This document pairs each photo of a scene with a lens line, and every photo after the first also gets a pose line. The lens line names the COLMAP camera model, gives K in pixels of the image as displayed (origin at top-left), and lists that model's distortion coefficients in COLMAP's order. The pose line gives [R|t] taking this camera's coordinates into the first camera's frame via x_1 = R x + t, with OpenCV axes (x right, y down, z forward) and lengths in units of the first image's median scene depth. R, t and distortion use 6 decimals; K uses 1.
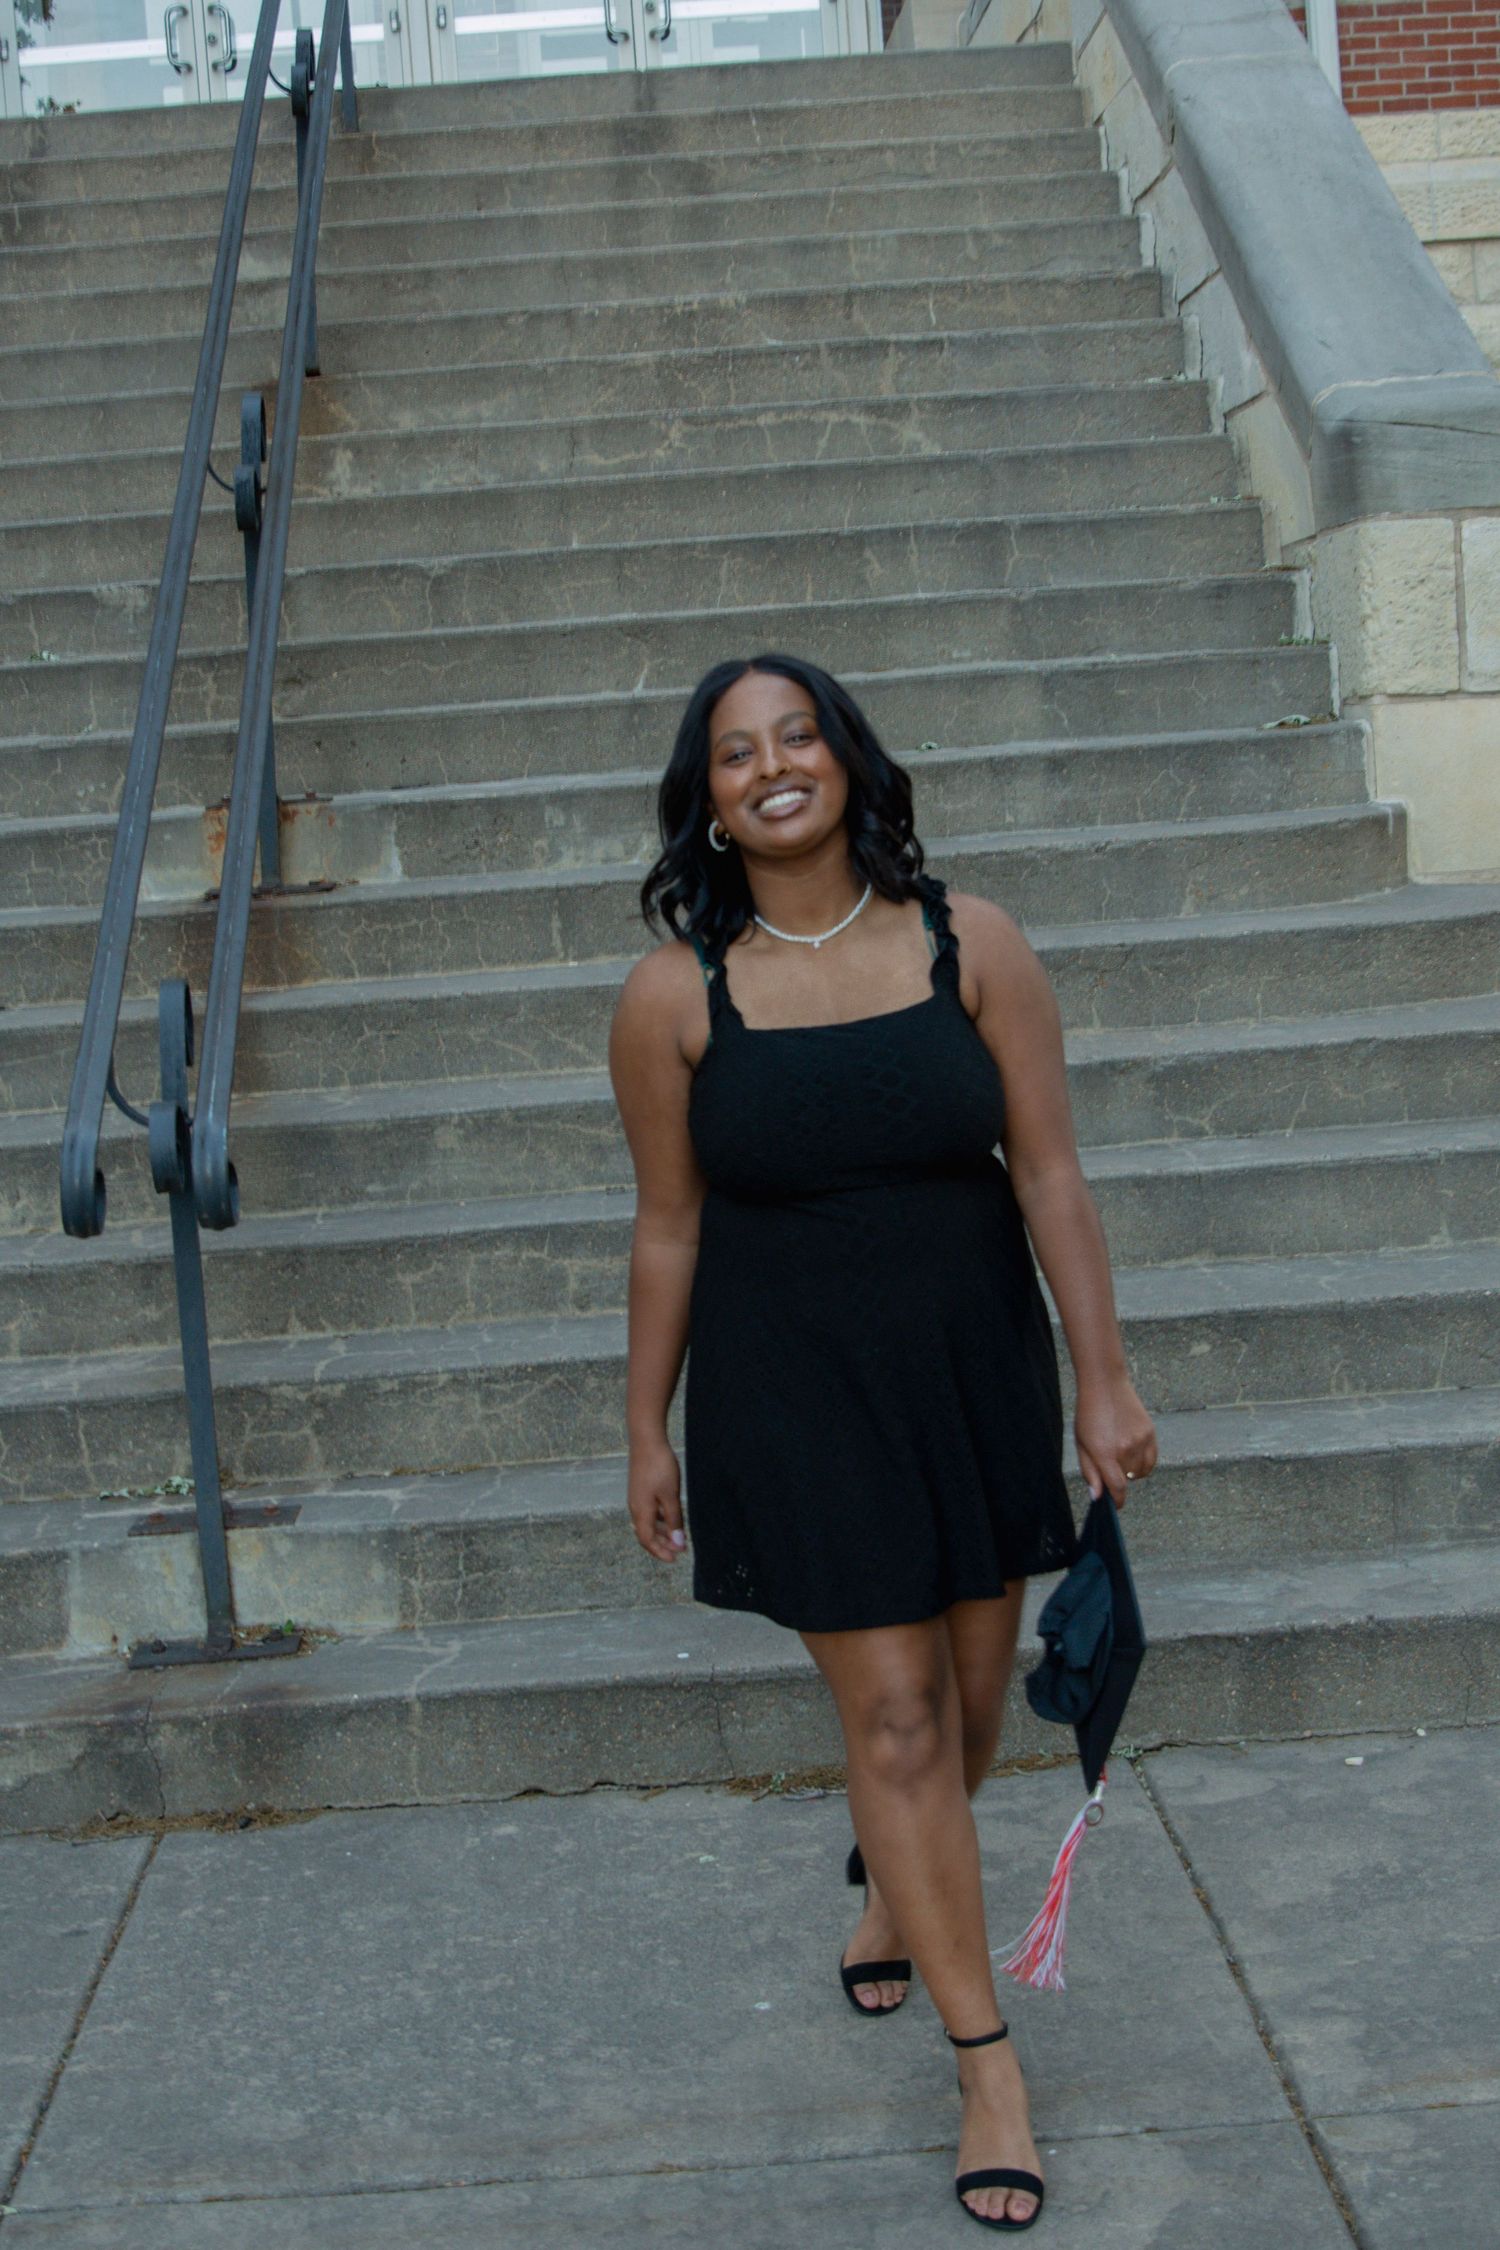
lens RADIAL K [[3055.7, 0, 750.7], [0, 3055.7, 1124.8], [0, 0, 1]] dist [-0.050126, 0.000000]
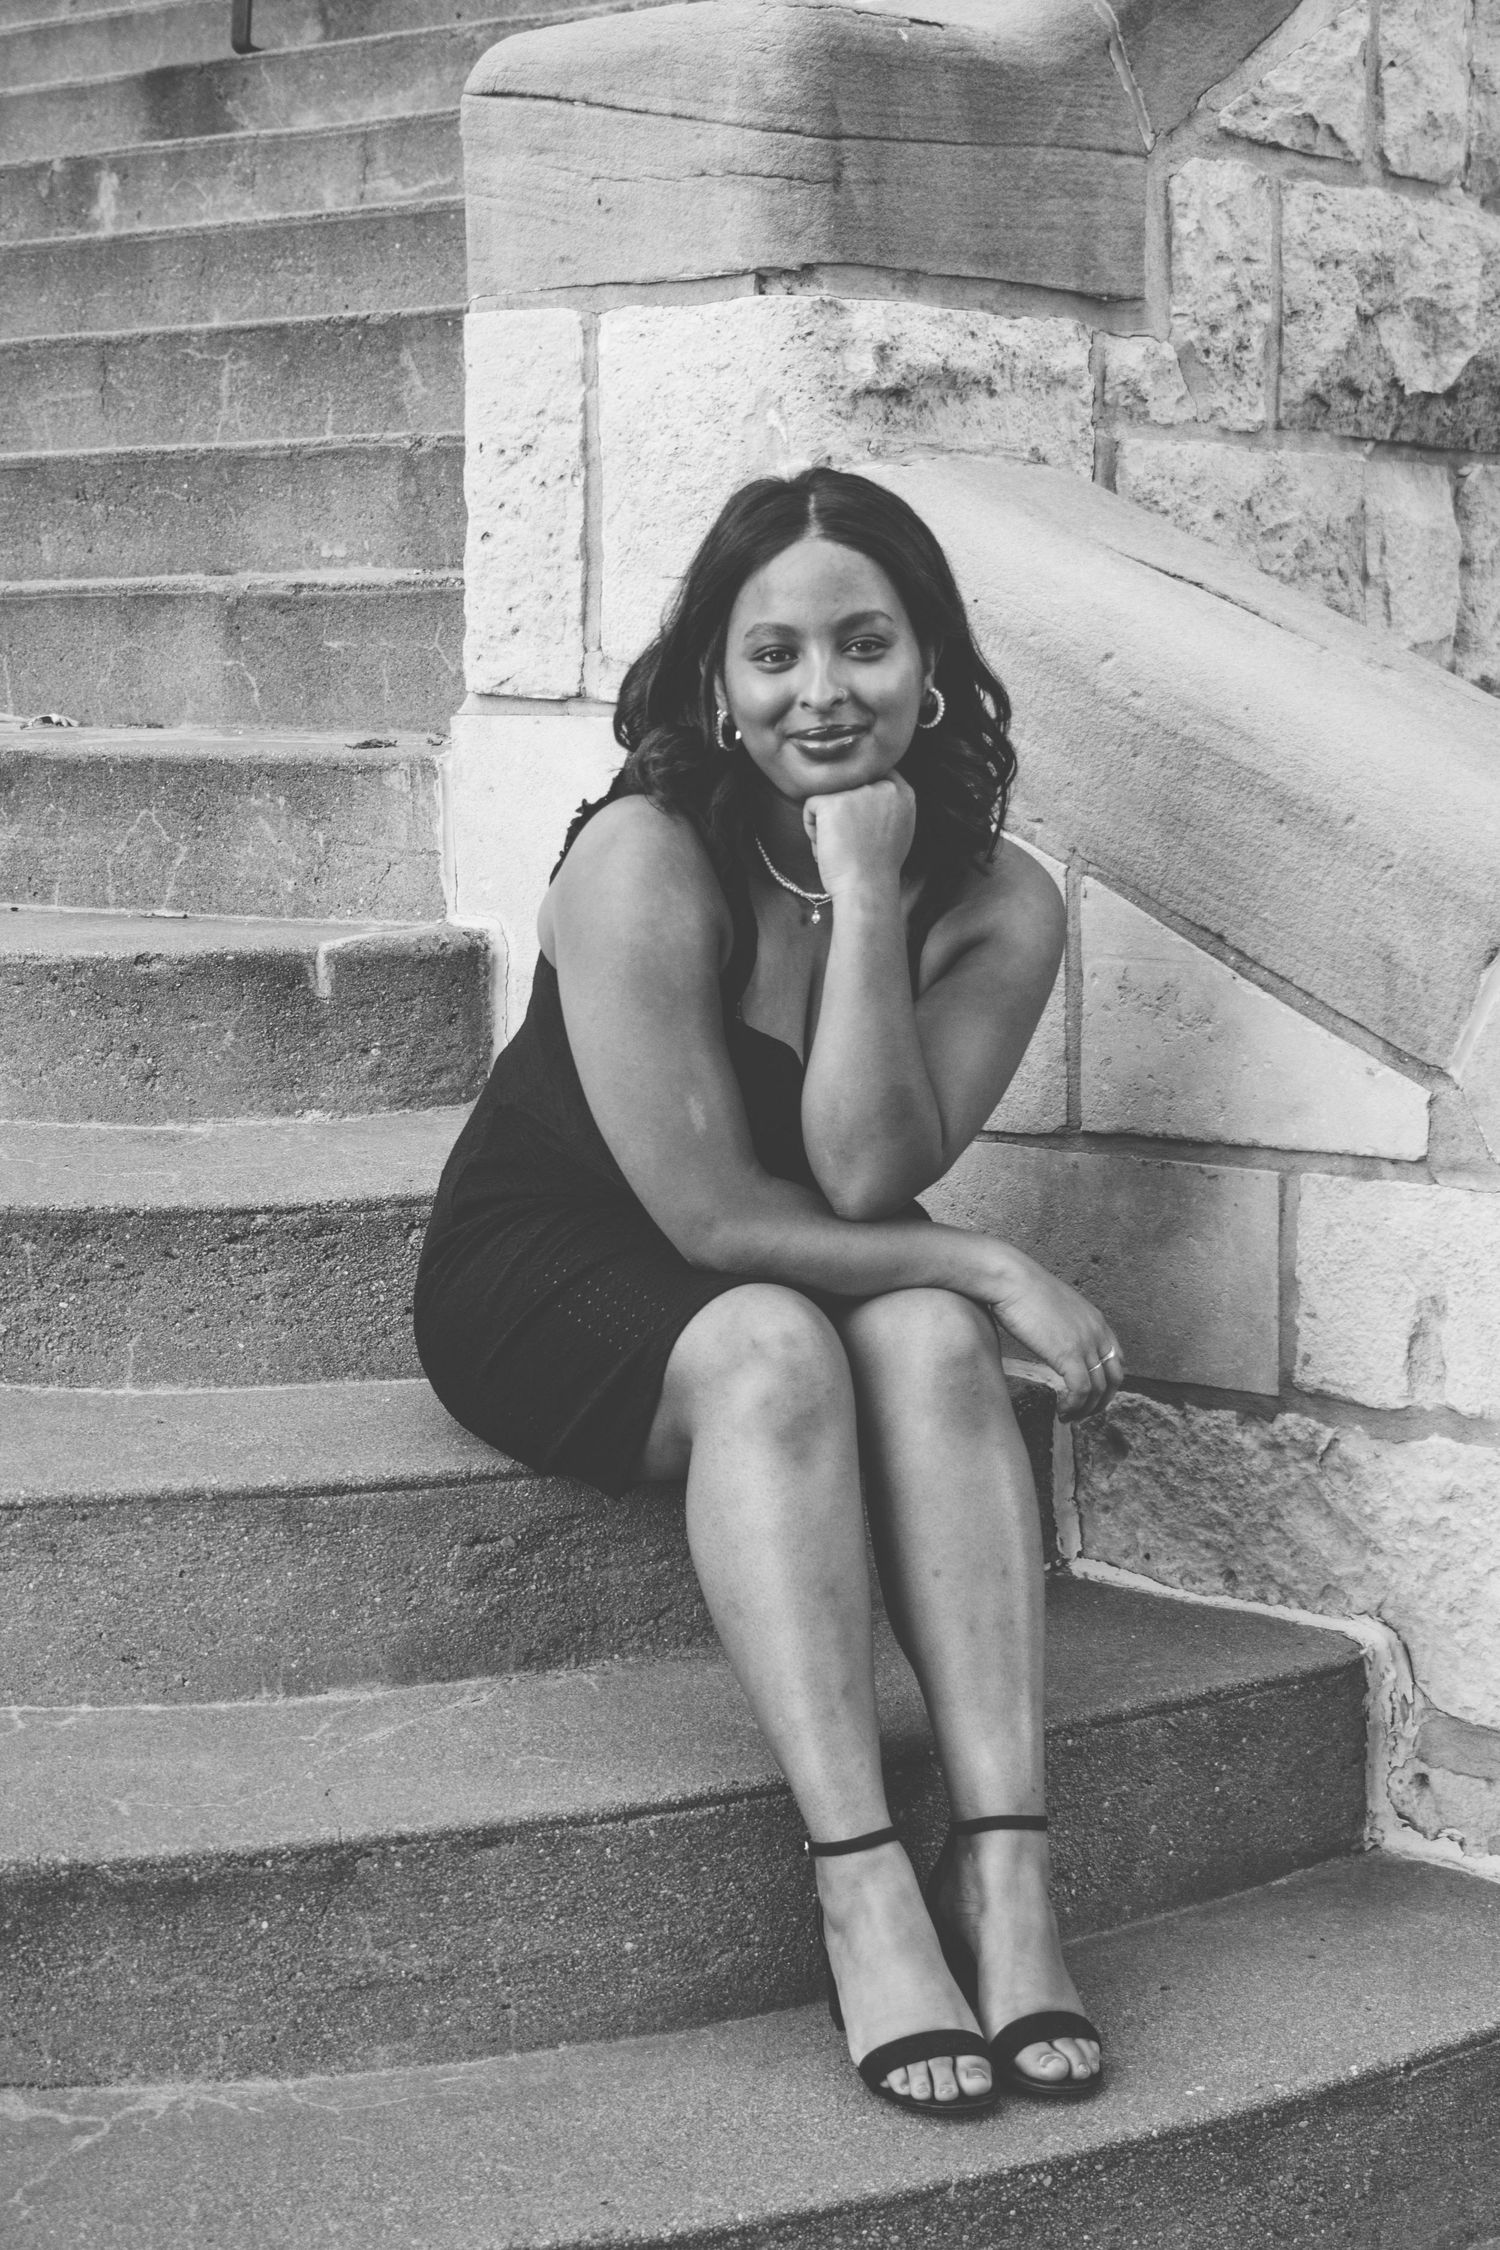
lens RADIAL K [[3684.7, 0, 750.0], [0, 3684.7, 1125.2], [0, 0, 1]] dist [0.032753, 0.000000]
pose [[0.783694, 0.148437, -0.603151, 0.535401], [-0.129073, 0.988747, 0.075624, -0.112900], [0.607589, 0.018585, 0.794034, 0.530705]]
